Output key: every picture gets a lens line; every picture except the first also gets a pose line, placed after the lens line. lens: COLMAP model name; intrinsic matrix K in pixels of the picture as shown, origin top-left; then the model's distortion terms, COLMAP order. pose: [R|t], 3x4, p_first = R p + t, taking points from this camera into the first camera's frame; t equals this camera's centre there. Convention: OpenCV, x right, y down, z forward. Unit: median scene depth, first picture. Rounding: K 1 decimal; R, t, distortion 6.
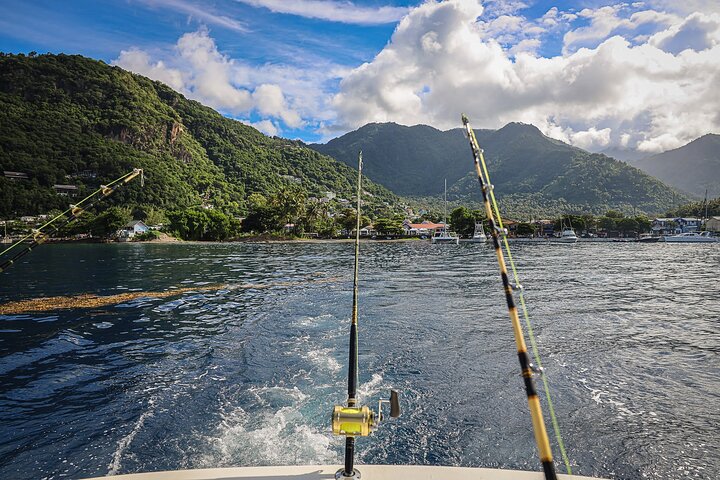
lens RADIAL K [[494.1, 0, 355.6], [0, 494.1, 240.5], [0, 0, 1]] dist [-0.112360, 0.097313]
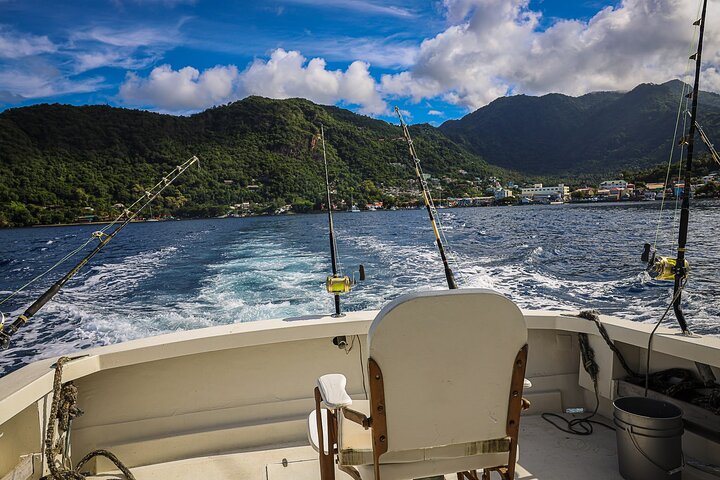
lens RADIAL K [[494.1, 0, 355.6], [0, 494.1, 240.5], [0, 0, 1]] dist [-0.112360, 0.097313]
pose [[0.947802, -0.017919, -0.318356, 0.240901], [0.037558, 0.997743, 0.055659, 0.002574], [0.316641, -0.064710, 0.946336, -0.443646]]
